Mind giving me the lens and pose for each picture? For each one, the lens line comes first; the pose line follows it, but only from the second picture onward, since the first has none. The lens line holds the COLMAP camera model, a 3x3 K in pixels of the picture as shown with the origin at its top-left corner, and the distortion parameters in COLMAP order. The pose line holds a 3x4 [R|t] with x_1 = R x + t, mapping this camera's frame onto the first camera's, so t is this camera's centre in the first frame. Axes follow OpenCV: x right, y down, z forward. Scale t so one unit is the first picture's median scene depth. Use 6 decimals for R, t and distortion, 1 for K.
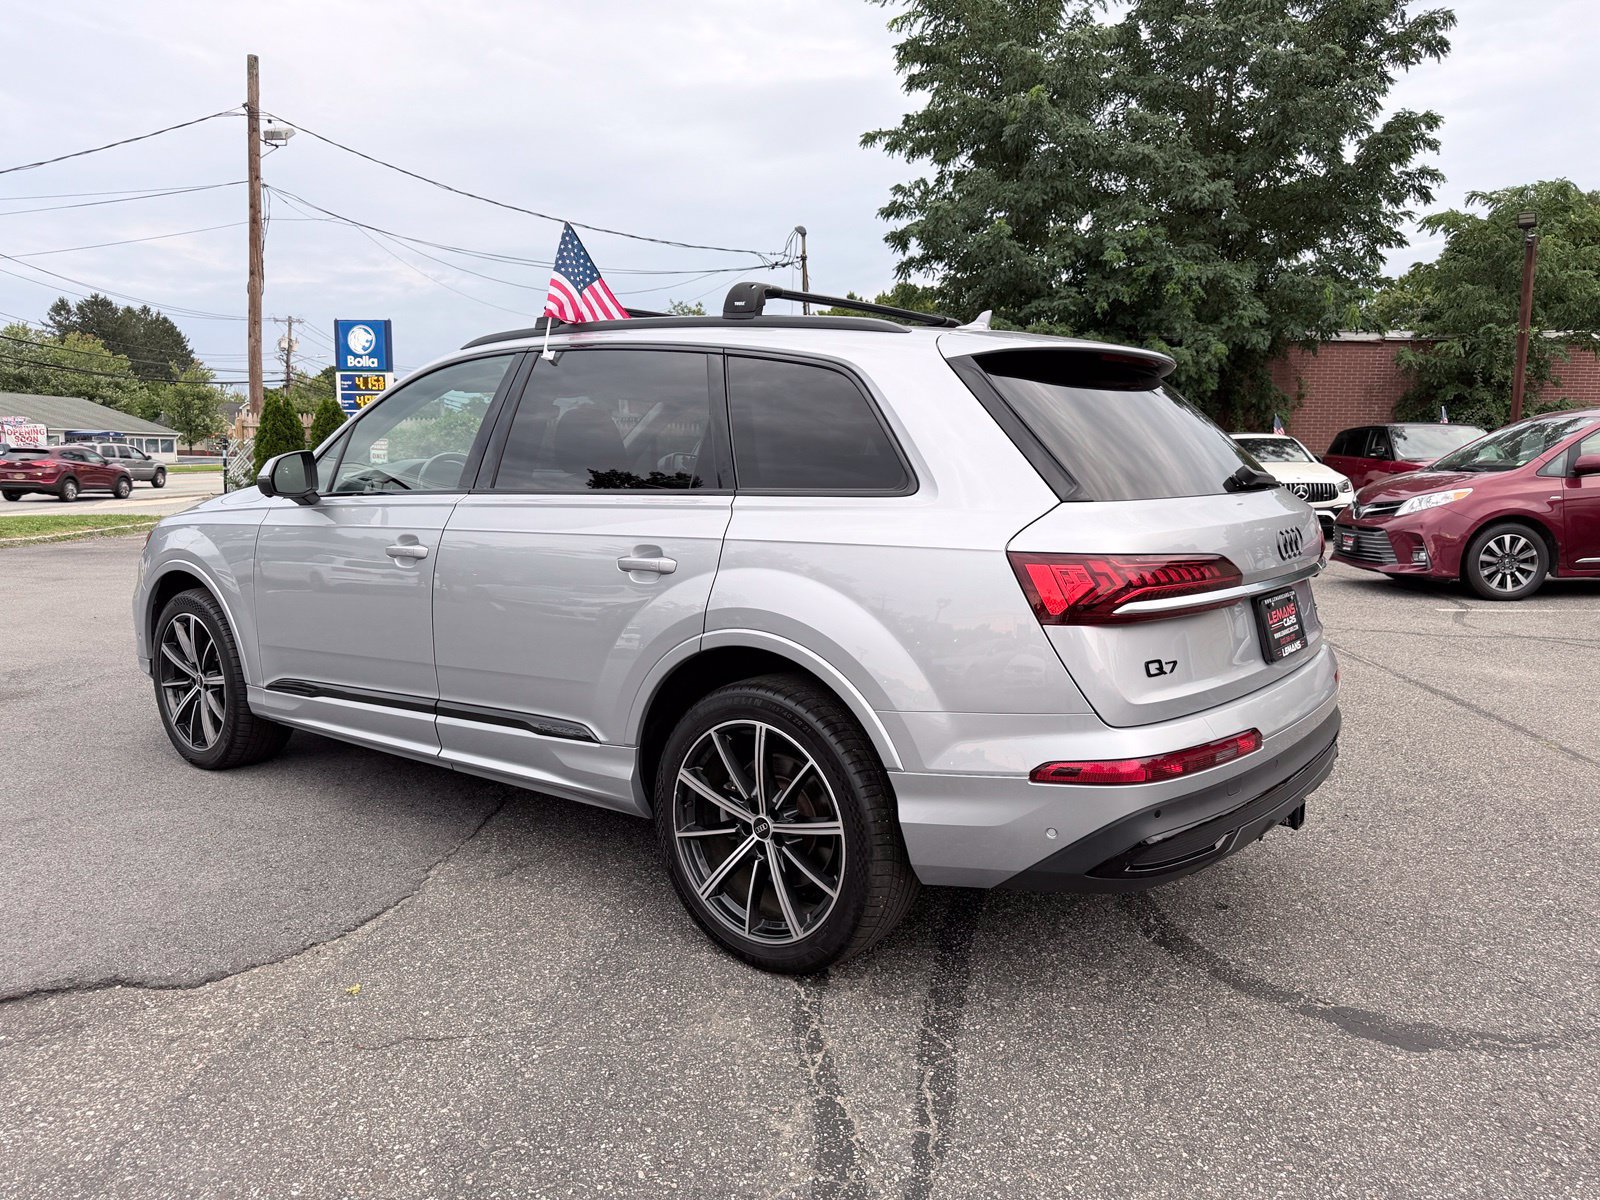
lens RADIAL K [[1144.3, 0, 806.3], [0, 1144.3, 600.0], [0, 0, 1]] dist [0.018028, -0.015477]
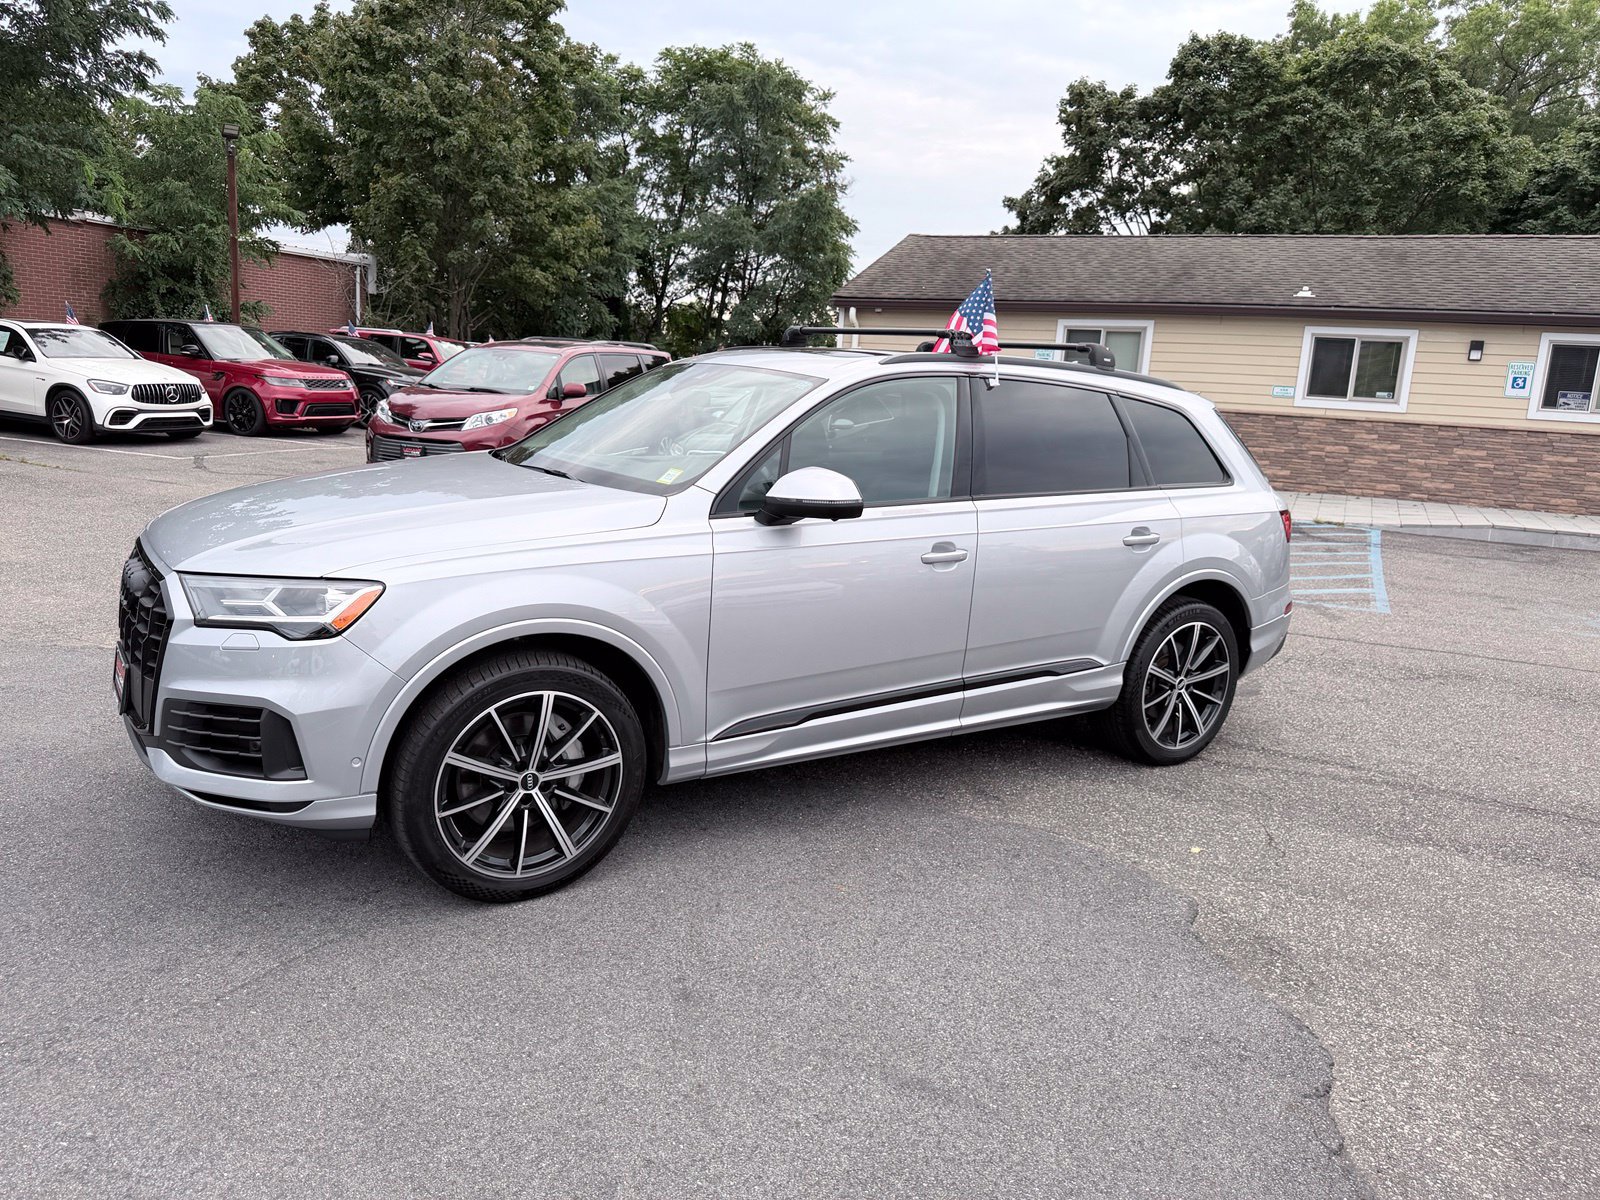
lens RADIAL K [[1142.3, 0, 789.8], [0, 1142.3, 594.0], [0, 0, 1]] dist [0.013313, -0.009229]
pose [[0.327627, -0.164277, 0.930416, -1.179216], [0.060429, 0.986395, 0.152882, -0.151243], [-0.942873, 0.006136, 0.333096, 0.638153]]
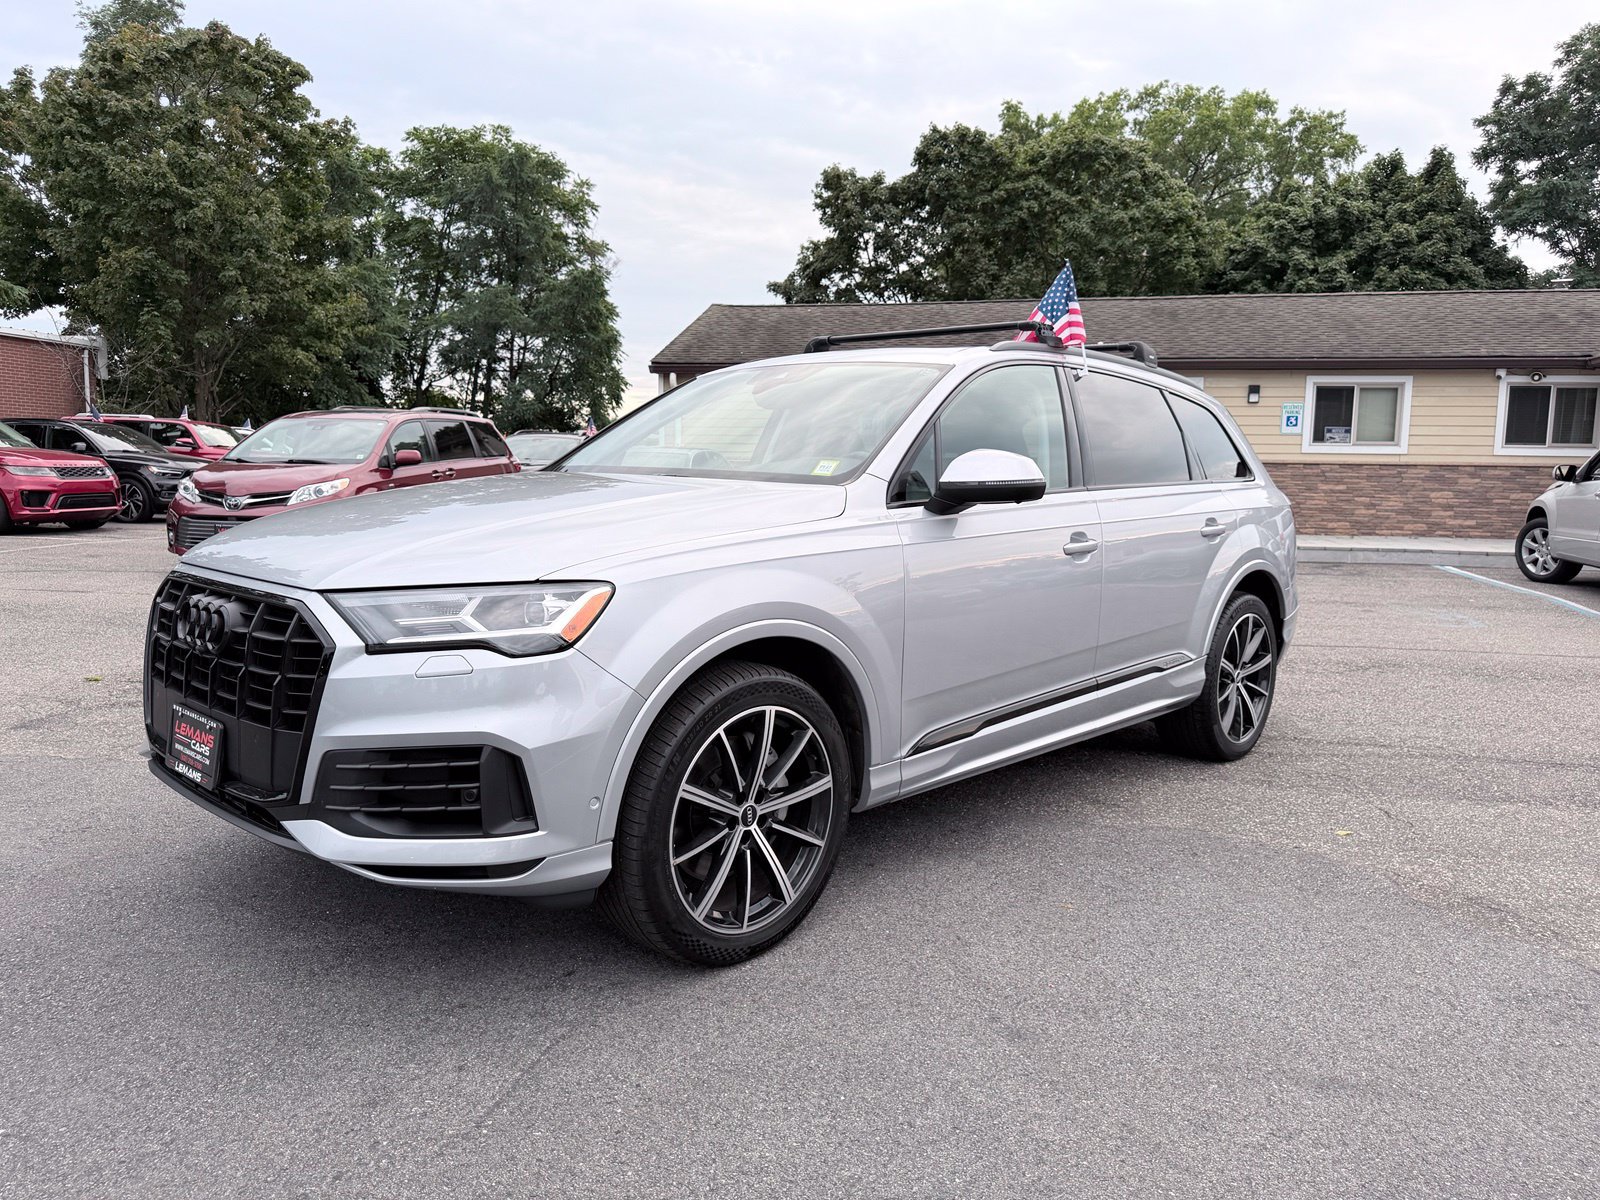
lens RADIAL K [[1140.9, 0, 803.5], [0, 1140.9, 597.0], [0, 0, 1]] dist [0.028699, -0.028894]
pose [[0.101728, -0.113839, 0.988277, -1.169722], [0.107068, 0.988913, 0.102891, -0.108436], [-0.989034, 0.095346, 0.112789, 0.937400]]
